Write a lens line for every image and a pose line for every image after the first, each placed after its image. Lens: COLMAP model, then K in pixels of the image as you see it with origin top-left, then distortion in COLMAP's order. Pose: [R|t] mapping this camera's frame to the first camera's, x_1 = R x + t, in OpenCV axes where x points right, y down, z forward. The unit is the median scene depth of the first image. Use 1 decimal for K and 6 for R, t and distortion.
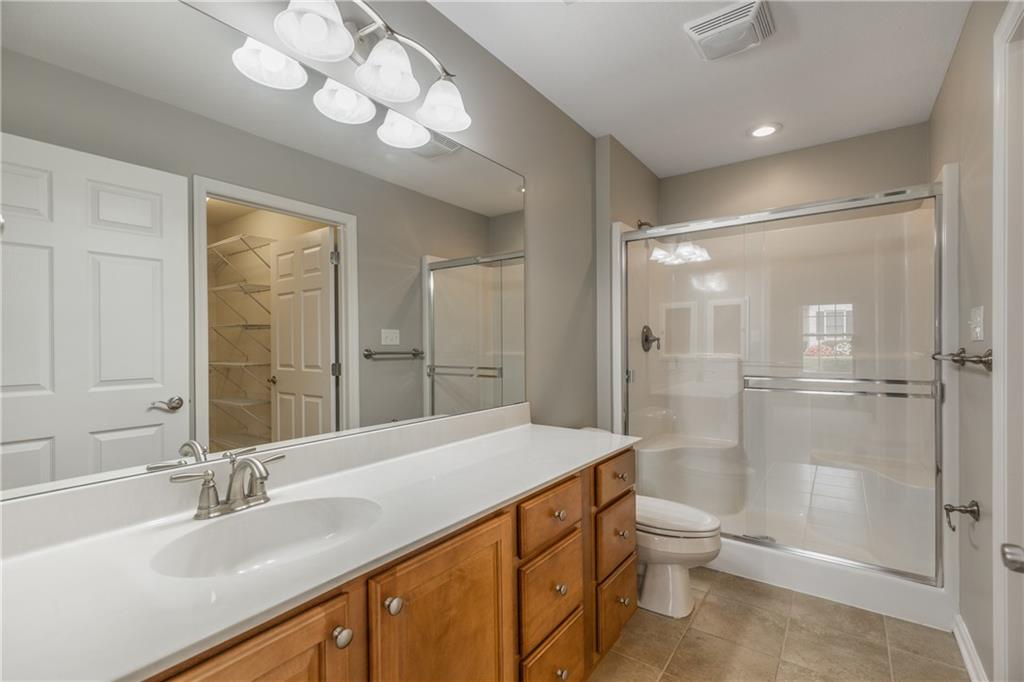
lens RADIAL K [[449.1, 0, 510.1], [0, 449.1, 351.7], [0, 0, 1]] dist [0.002655, 0.000513]
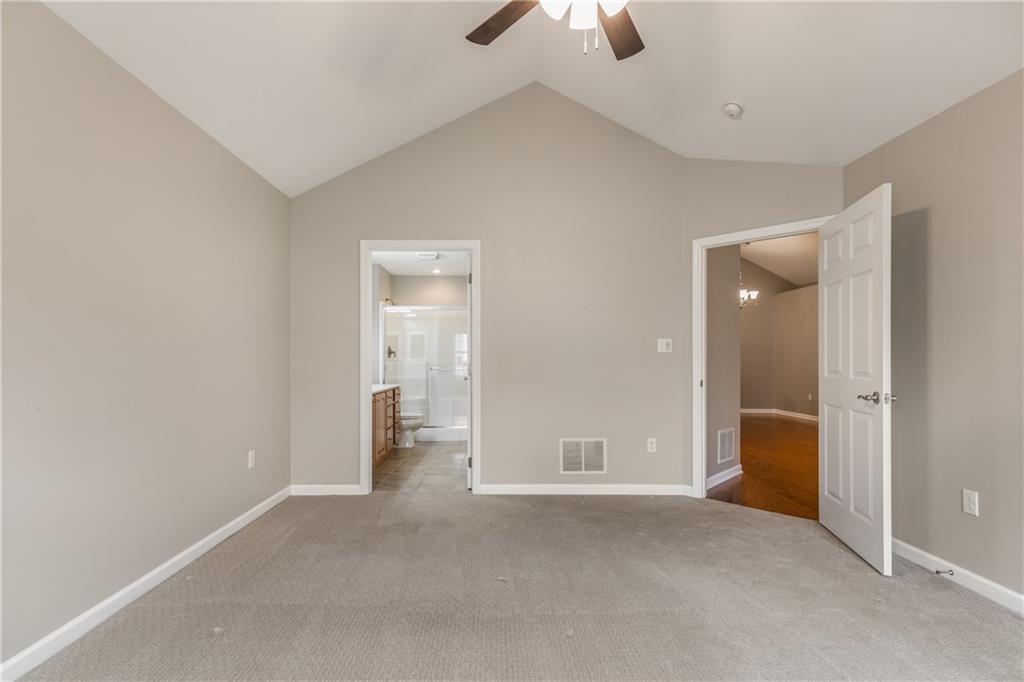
lens RADIAL K [[449.1, 0, 510.1], [0, 449.1, 351.7], [0, 0, 1]] dist [0.002655, 0.000513]
pose [[0.776332, 0.020368, 0.629995, -0.627698], [0.000303, 0.999466, -0.032687, 0.042245], [-0.630324, 0.025567, 0.775911, -1.090492]]
